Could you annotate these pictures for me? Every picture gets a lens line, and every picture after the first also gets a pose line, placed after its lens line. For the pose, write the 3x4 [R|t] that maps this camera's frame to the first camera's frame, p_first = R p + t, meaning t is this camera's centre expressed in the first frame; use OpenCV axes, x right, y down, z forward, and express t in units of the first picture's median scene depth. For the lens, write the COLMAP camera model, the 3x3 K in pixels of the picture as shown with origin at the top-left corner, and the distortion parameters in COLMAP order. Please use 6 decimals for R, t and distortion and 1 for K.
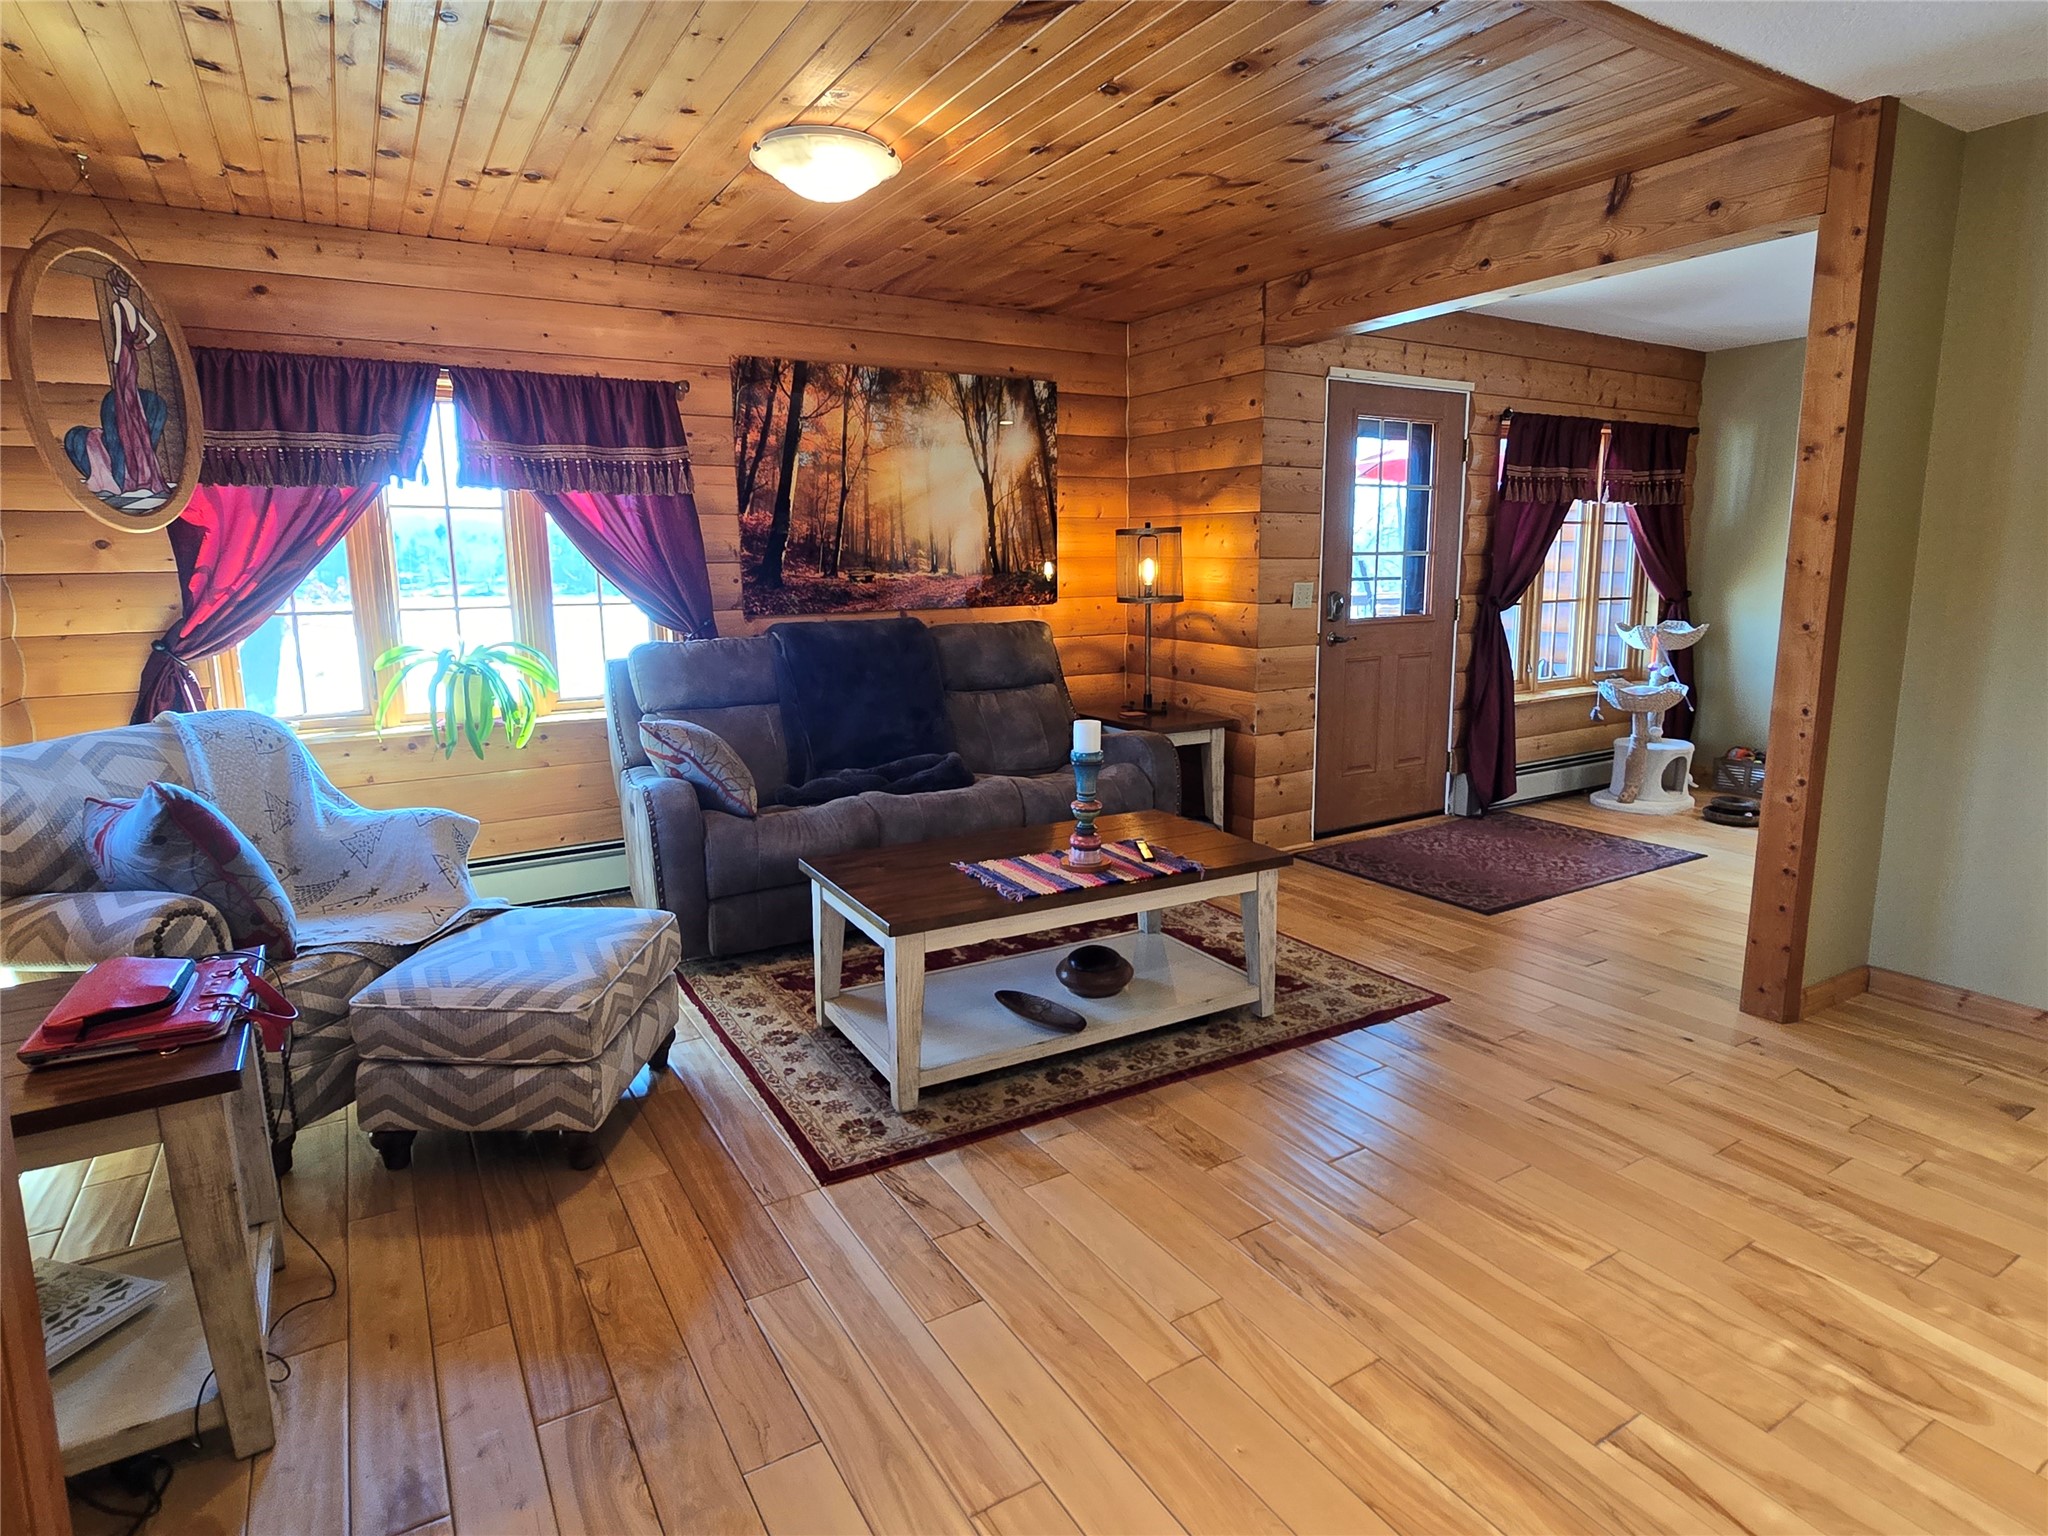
lens RADIAL K [[1113.1, 0, 1032.2], [0, 1113.1, 761.2], [0, 0, 1]] dist [-0.001877, -0.003847]
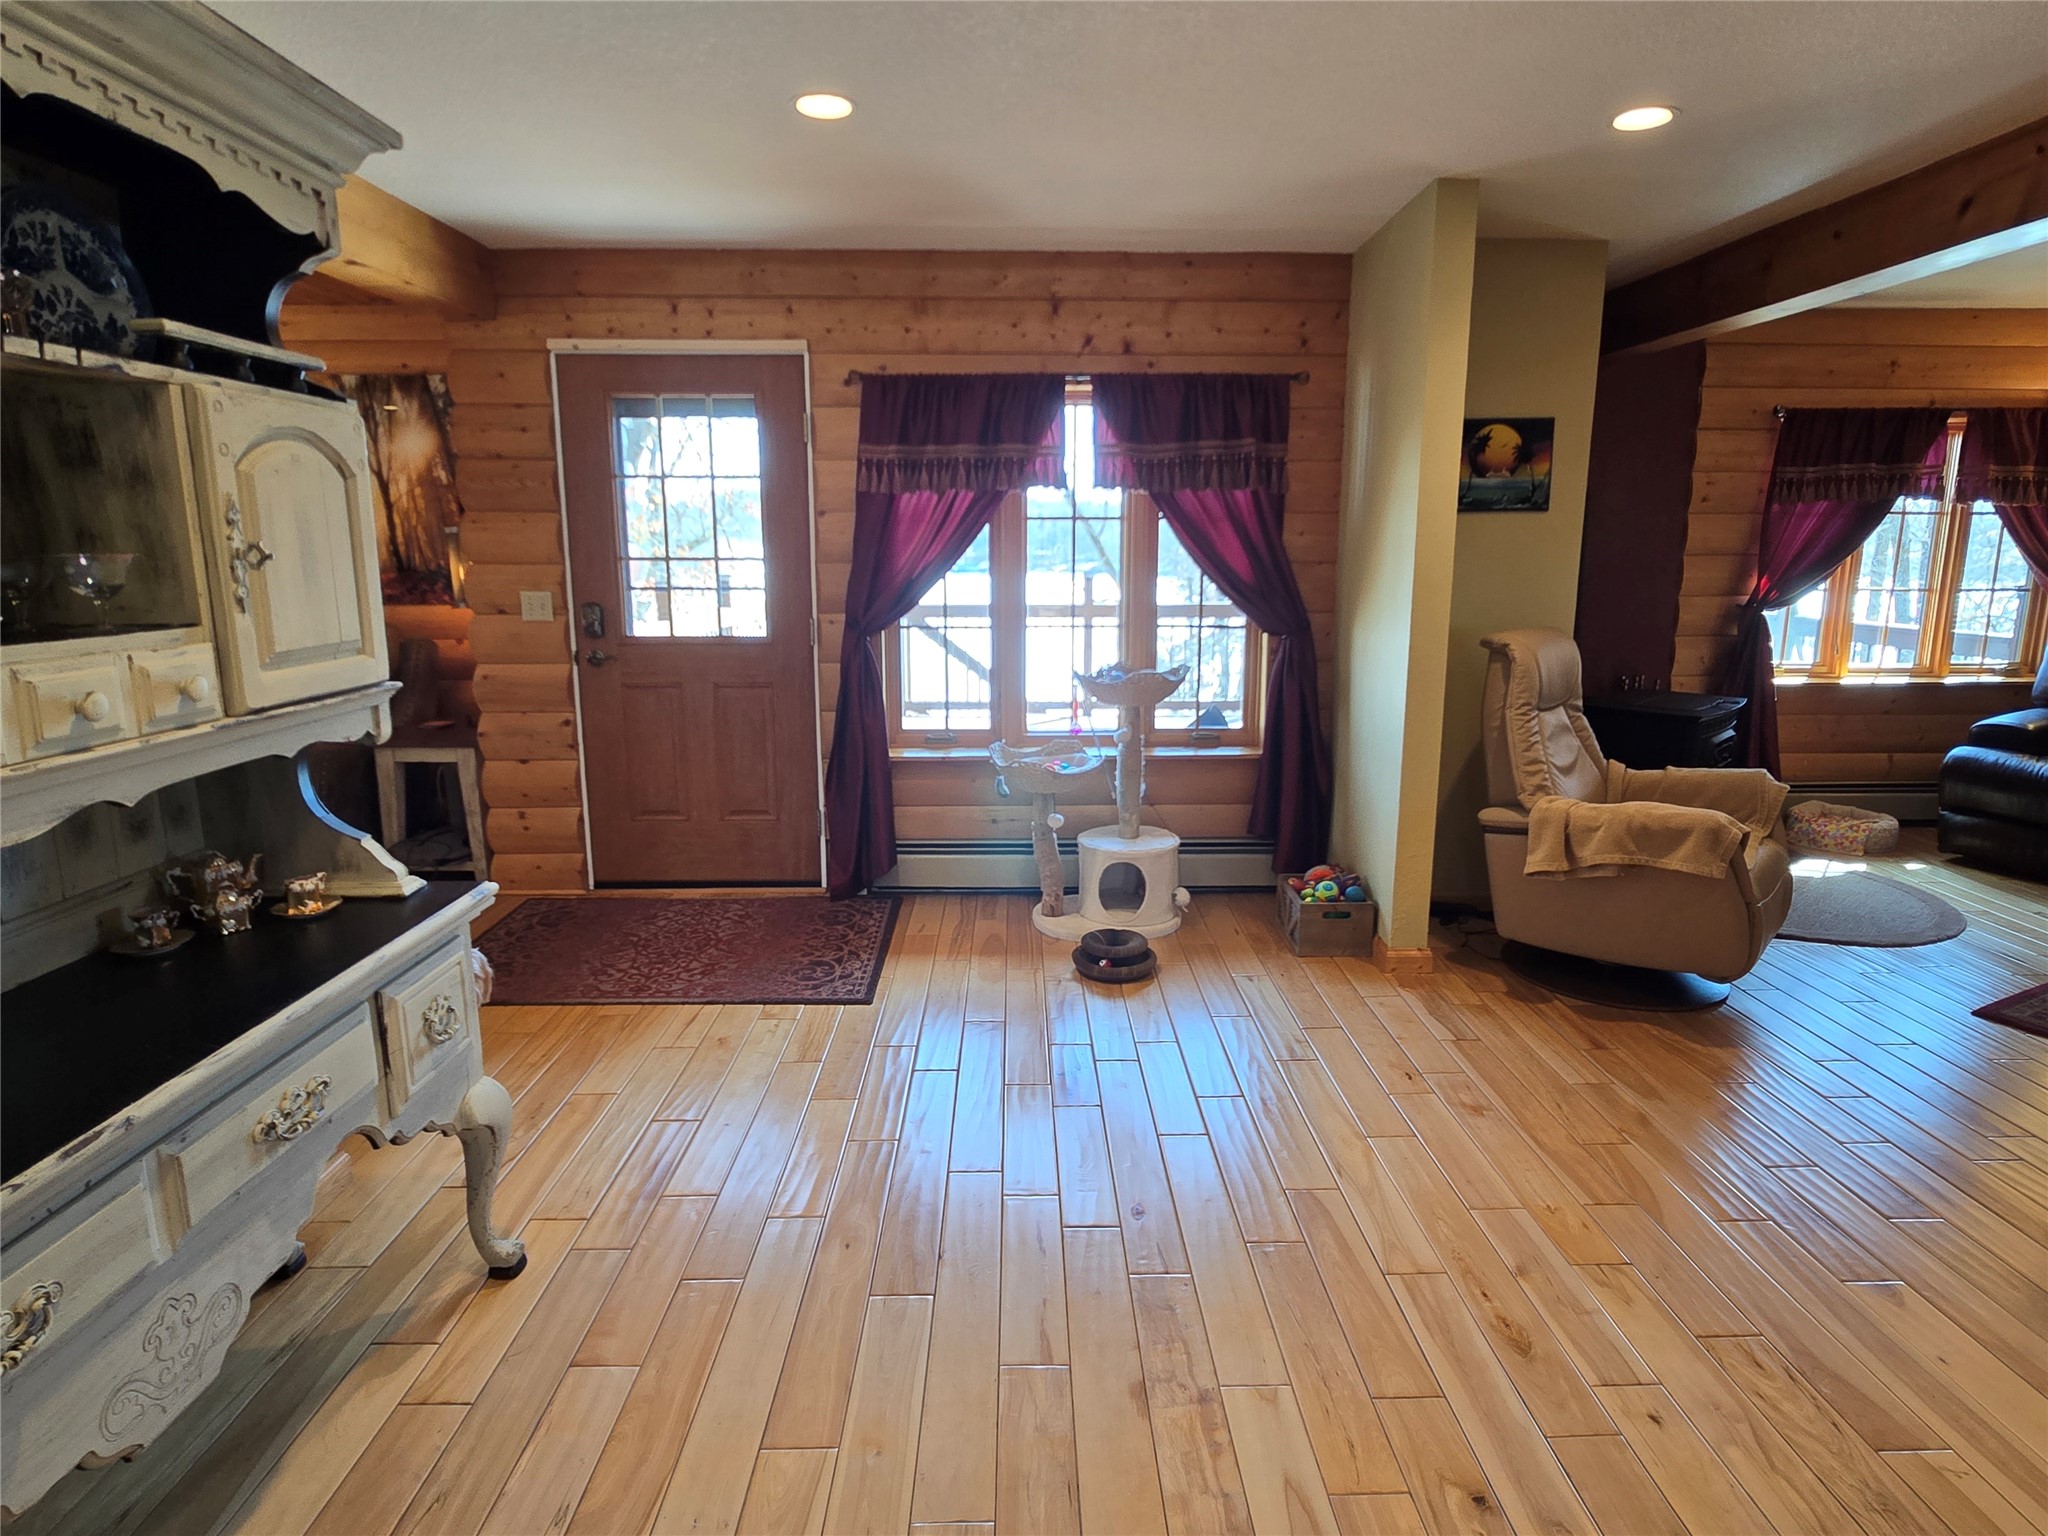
lens RADIAL K [[1113.1, 0, 1018.2], [0, 1113.1, 757.4], [0, 0, 1]] dist [-0.001877, -0.003847]
pose [[0.862348, 0.106620, -0.494962, 1.054842], [-0.104320, 0.994017, 0.032370, -0.102807], [0.495452, 0.023720, 0.868311, 0.455117]]
